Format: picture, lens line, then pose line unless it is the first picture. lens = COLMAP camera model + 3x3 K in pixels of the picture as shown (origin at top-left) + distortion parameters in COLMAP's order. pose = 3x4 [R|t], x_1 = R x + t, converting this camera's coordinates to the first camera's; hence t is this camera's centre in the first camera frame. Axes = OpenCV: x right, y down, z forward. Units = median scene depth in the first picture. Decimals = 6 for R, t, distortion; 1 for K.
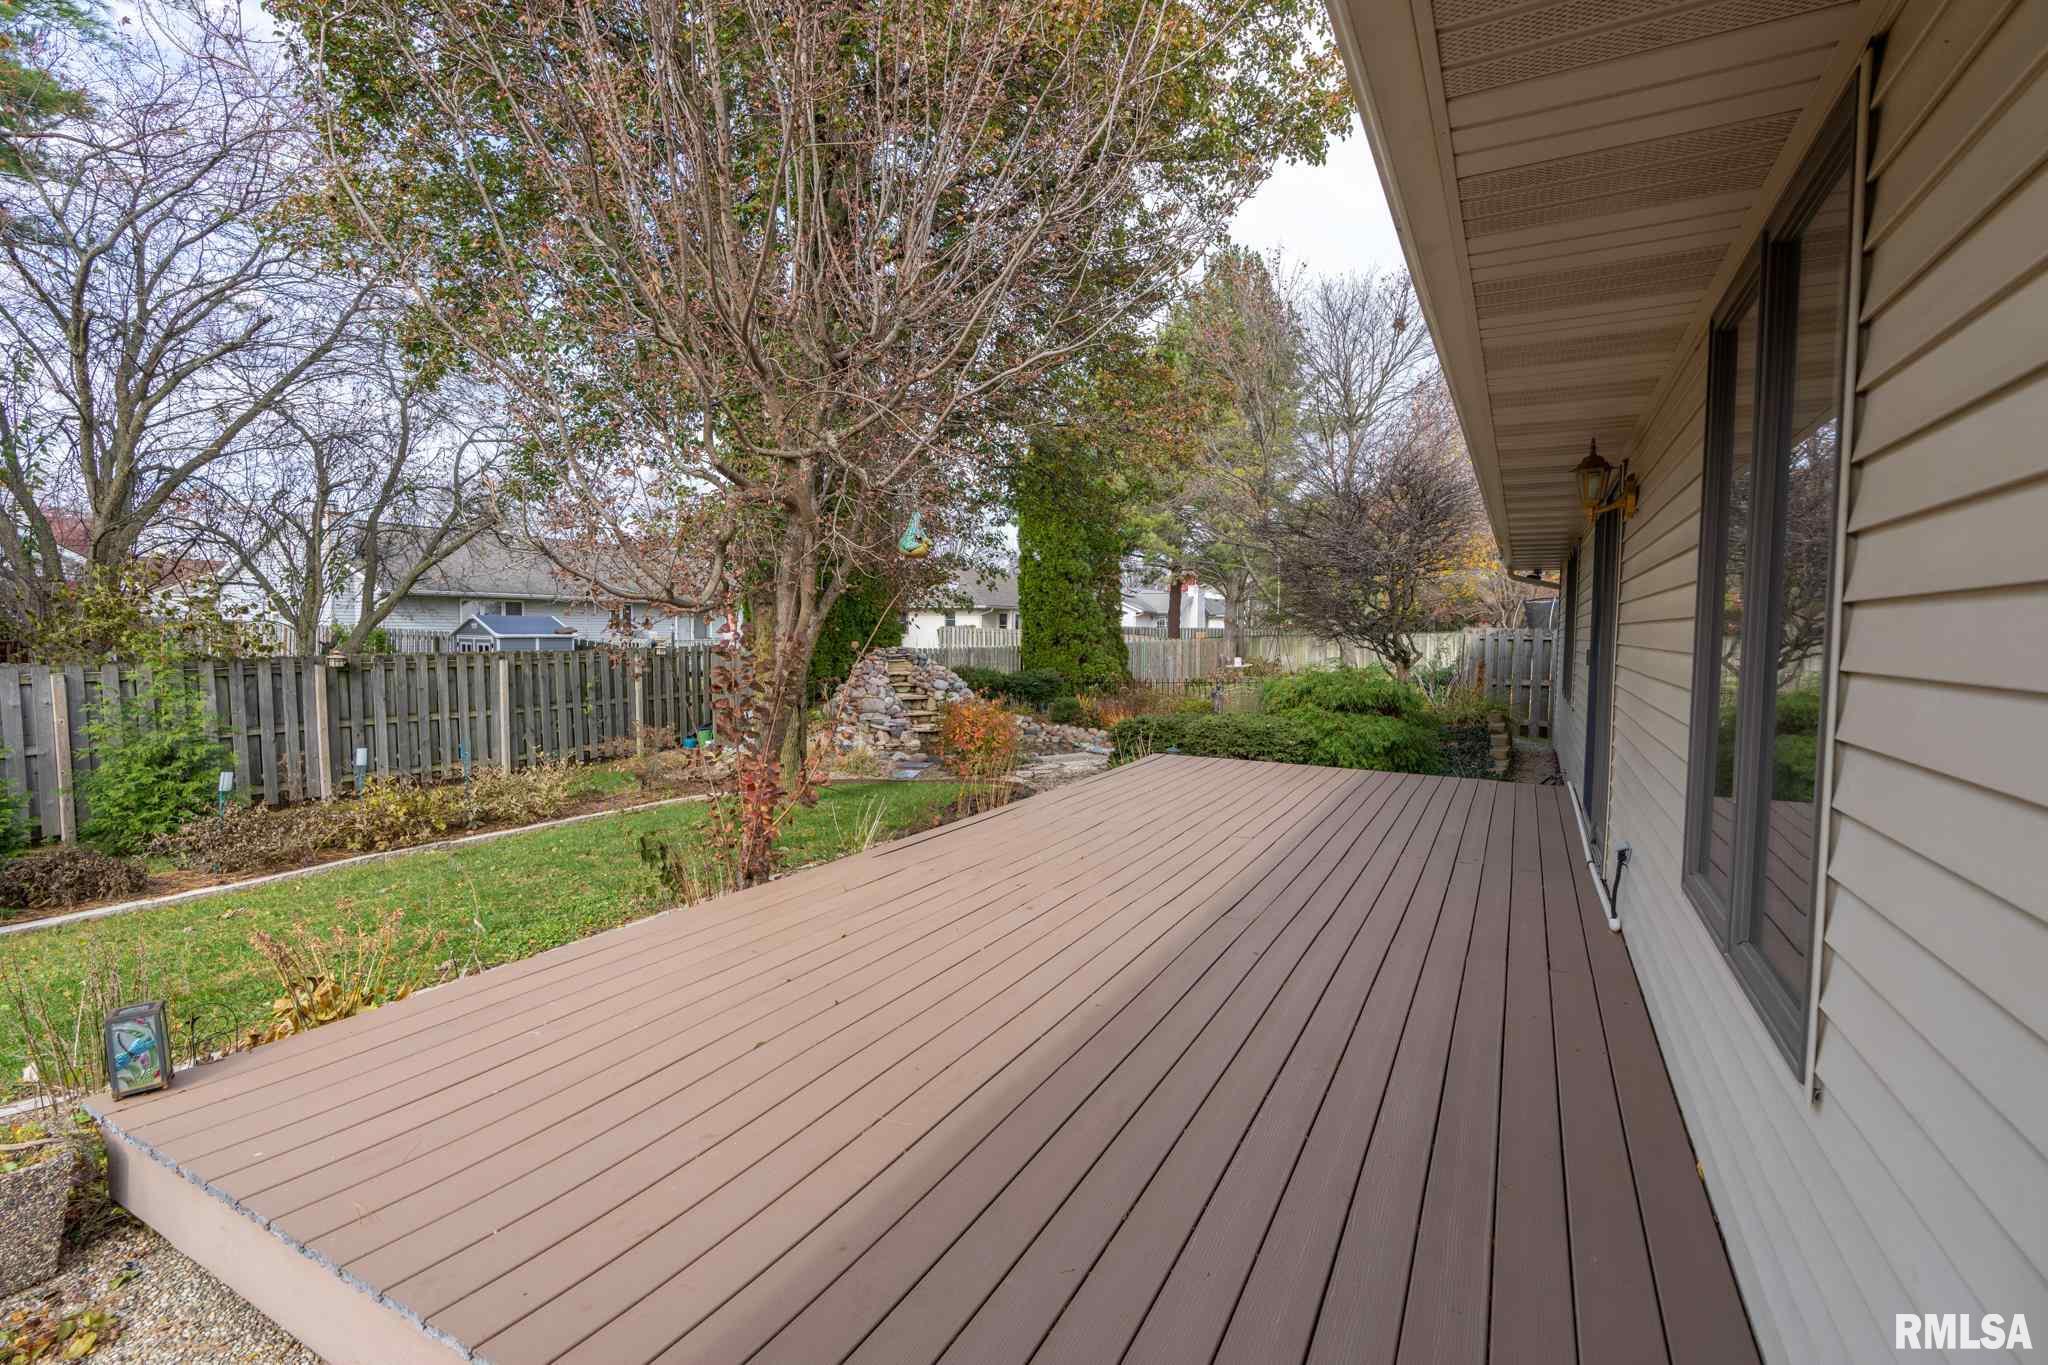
lens RADIAL K [[919.1, 0, 1024.4], [0, 919.1, 669.8], [0, 0, 1]] dist [0.000726, 0.000985]
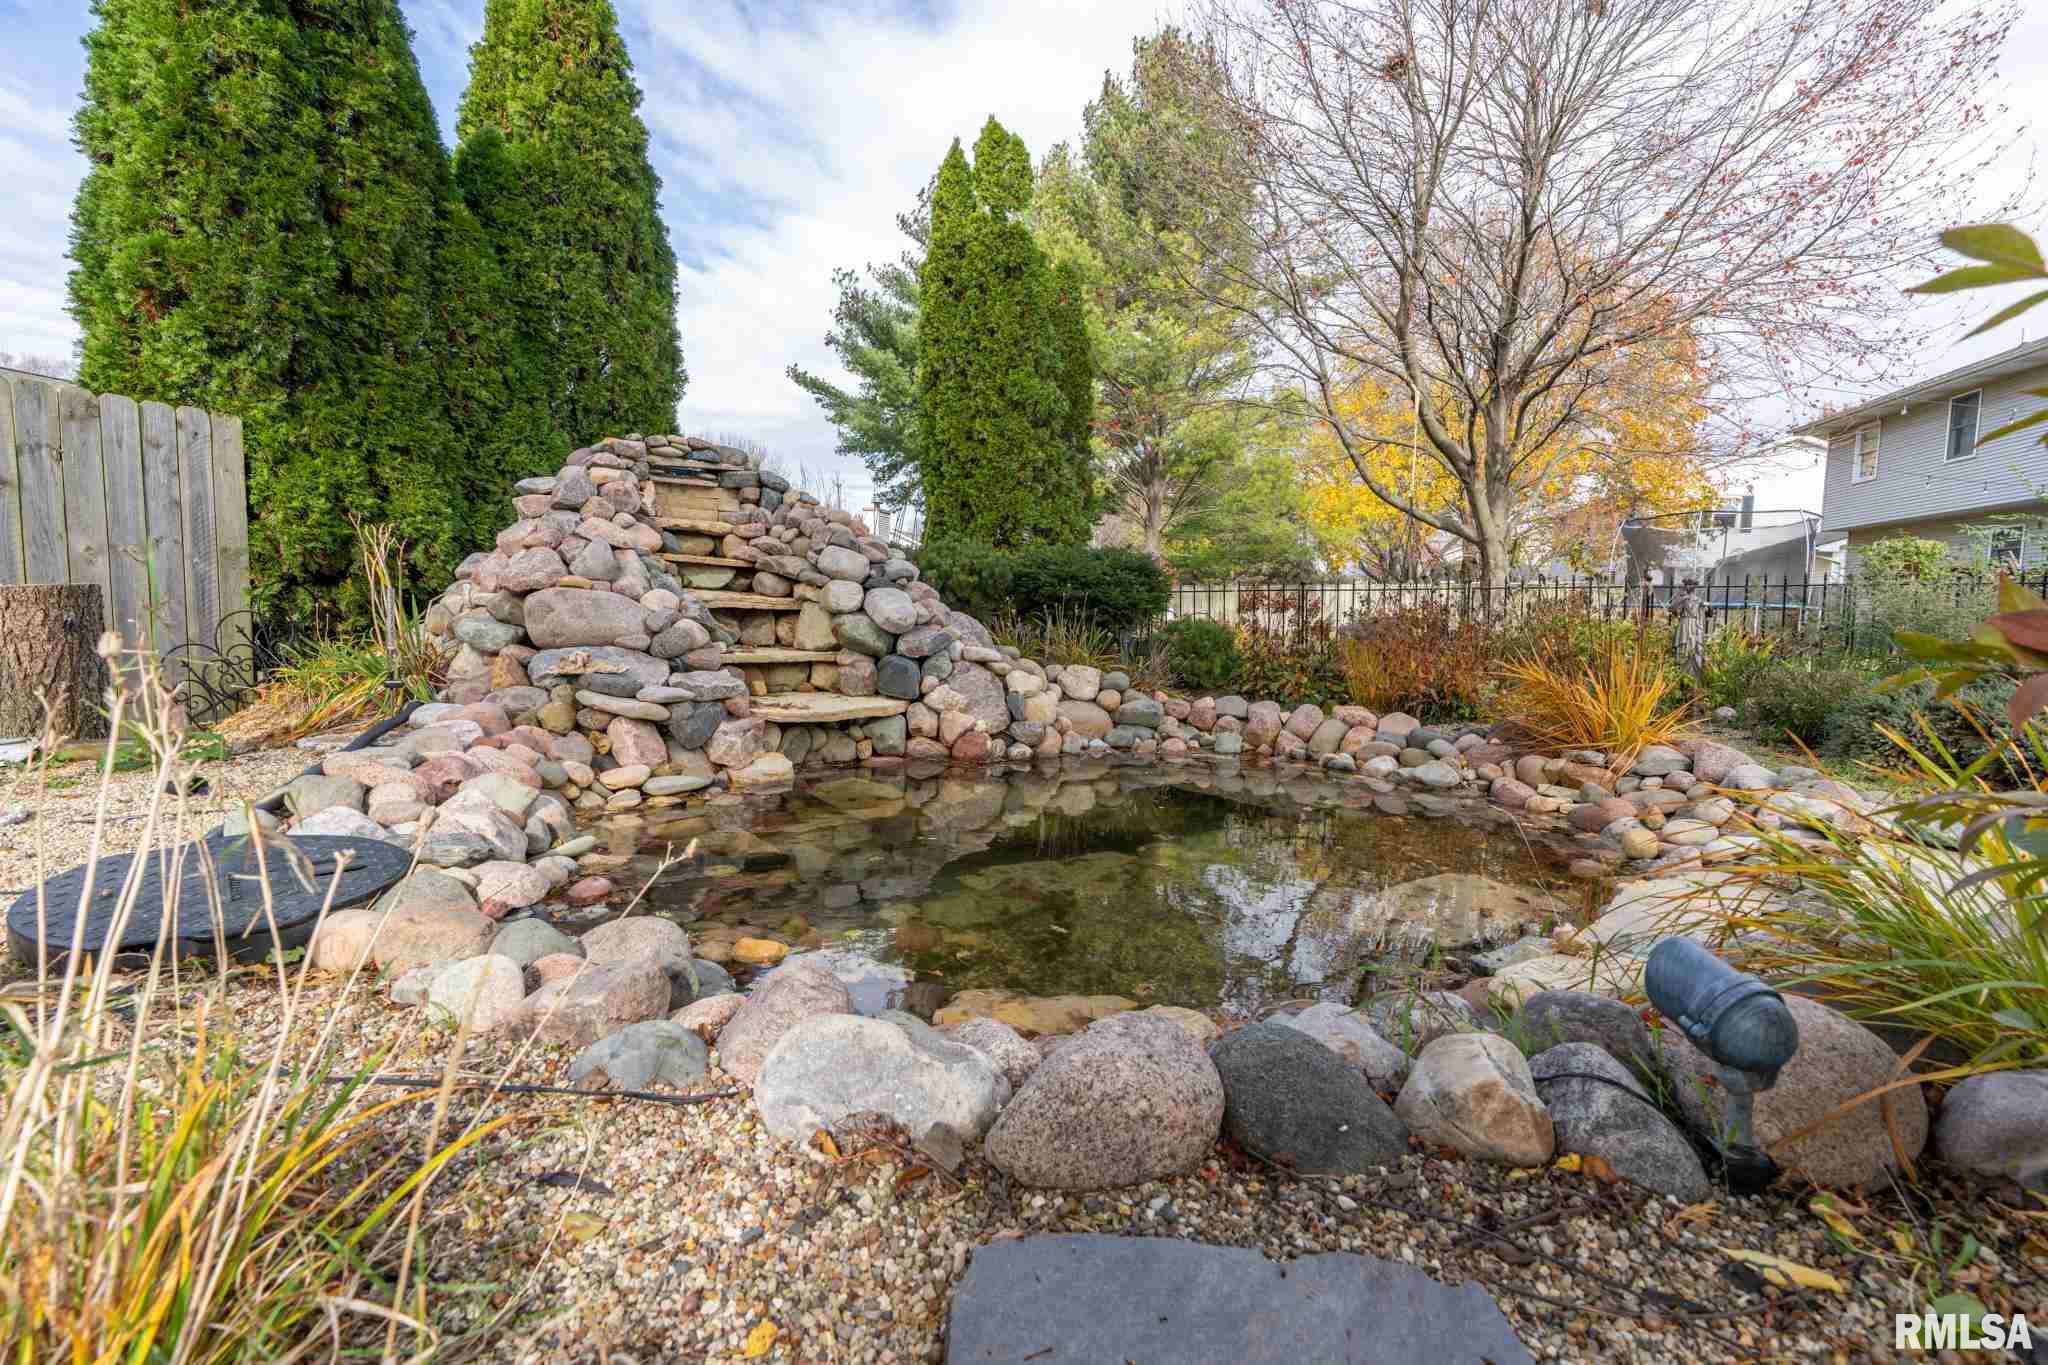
lens RADIAL K [[919.1, 0, 1024.4], [0, 919.1, 669.8], [0, 0, 1]] dist [0.000726, 0.000985]
pose [[0.970615, 0.006019, 0.240562, -0.107055], [-0.012170, 0.999636, 0.024090, 0.043759], [-0.240330, -0.026310, 0.970335, 0.704712]]
